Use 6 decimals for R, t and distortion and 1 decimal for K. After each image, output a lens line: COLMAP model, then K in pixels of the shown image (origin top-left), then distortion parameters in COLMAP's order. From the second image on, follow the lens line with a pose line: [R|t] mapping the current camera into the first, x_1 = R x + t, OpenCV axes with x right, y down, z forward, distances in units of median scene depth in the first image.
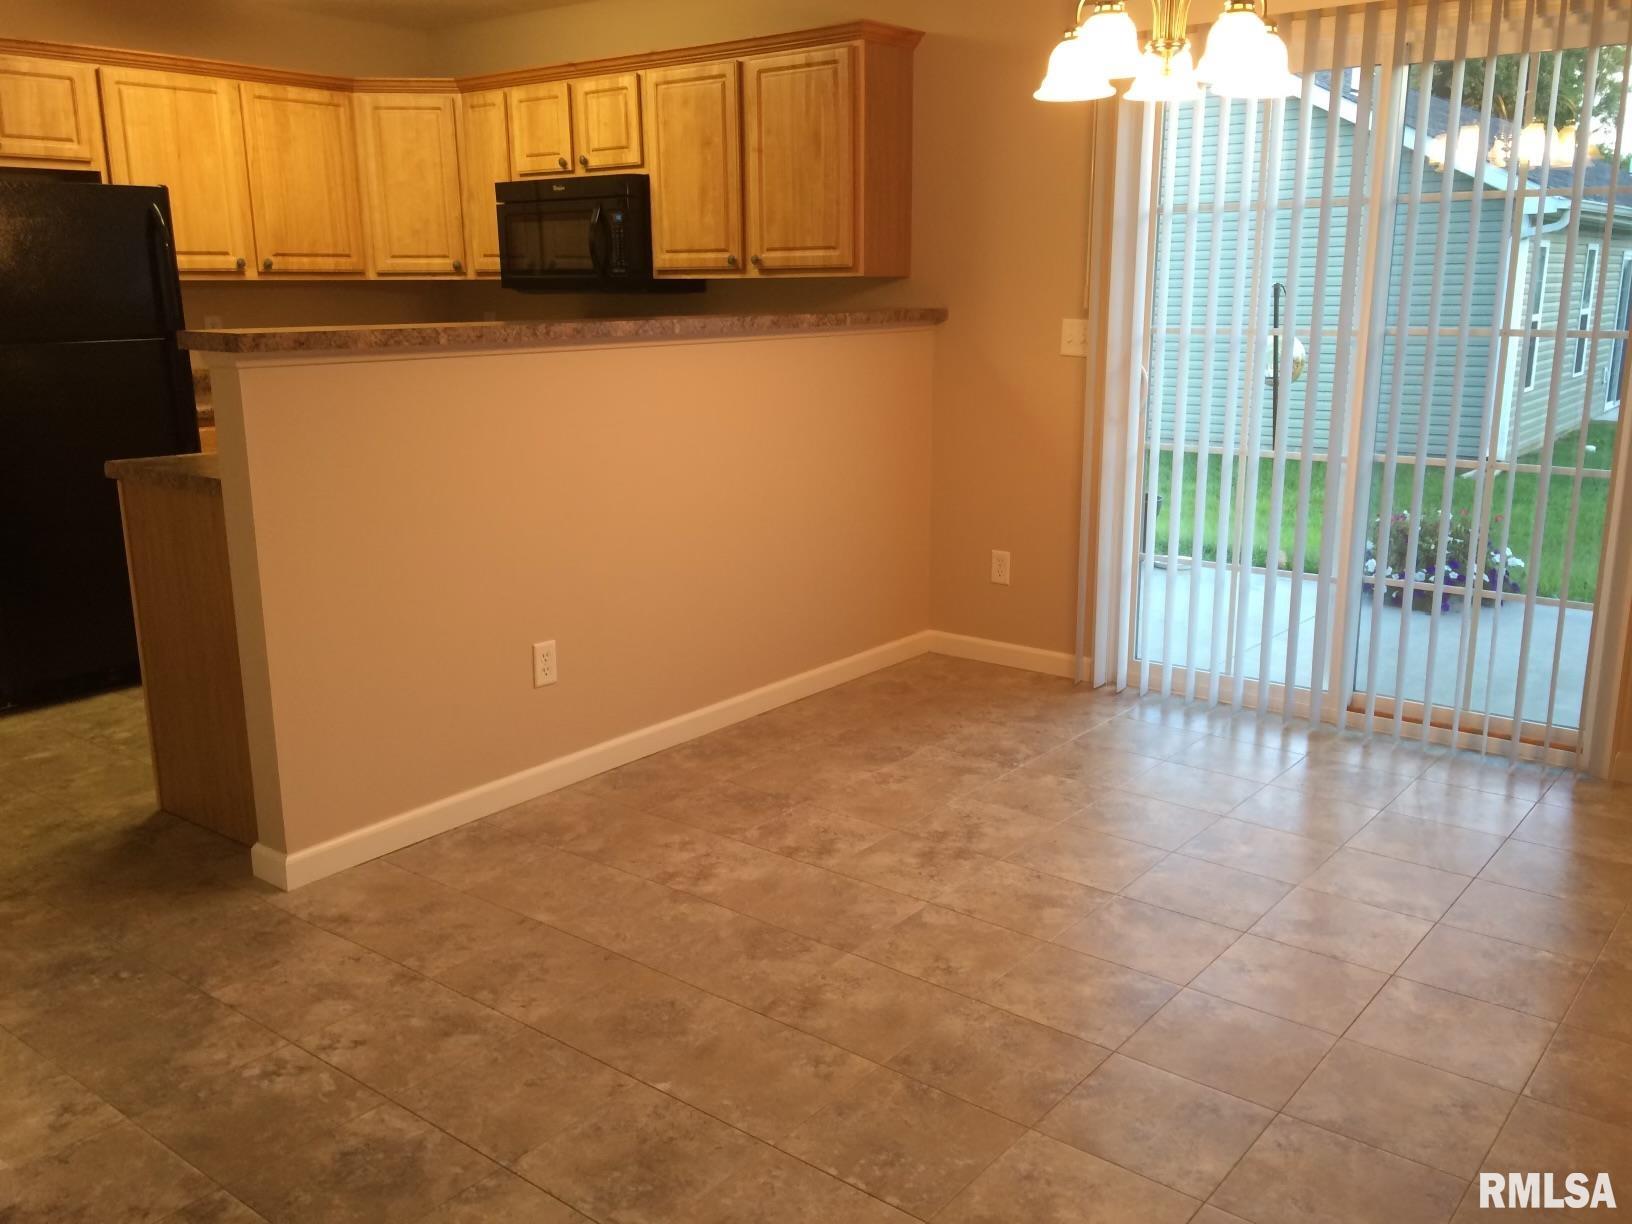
lens RADIAL K [[1381.6, 0, 819.9], [0, 1381.6, 611.8], [0, 0, 1]] dist [-0.001964, -0.003504]
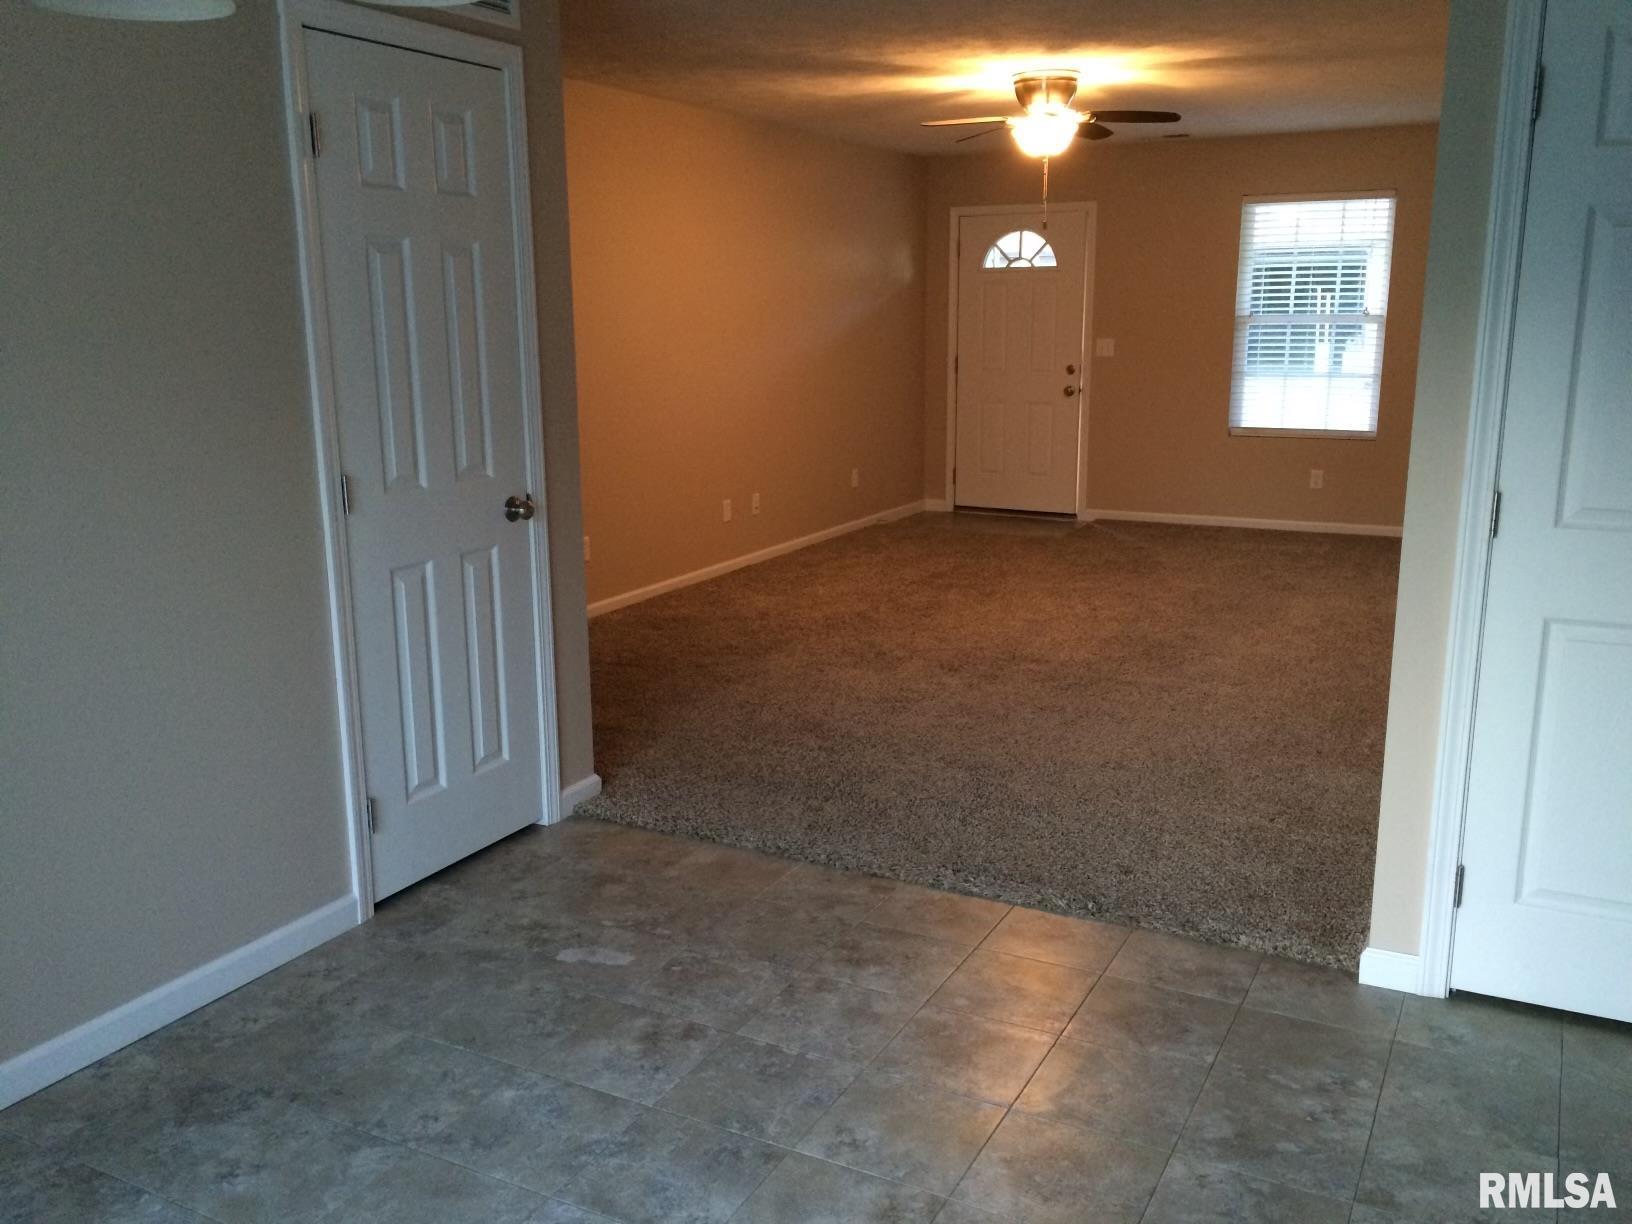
lens RADIAL K [[1381.6, 0, 816.3], [0, 1381.6, 612.6], [0, 0, 1]] dist [-0.001964, -0.003504]
pose [[-0.982548, 0.054393, -0.177881, 0.145714], [-0.029133, 0.899490, 0.435968, -0.364524], [0.183716, 0.433542, -0.882207, 1.360727]]
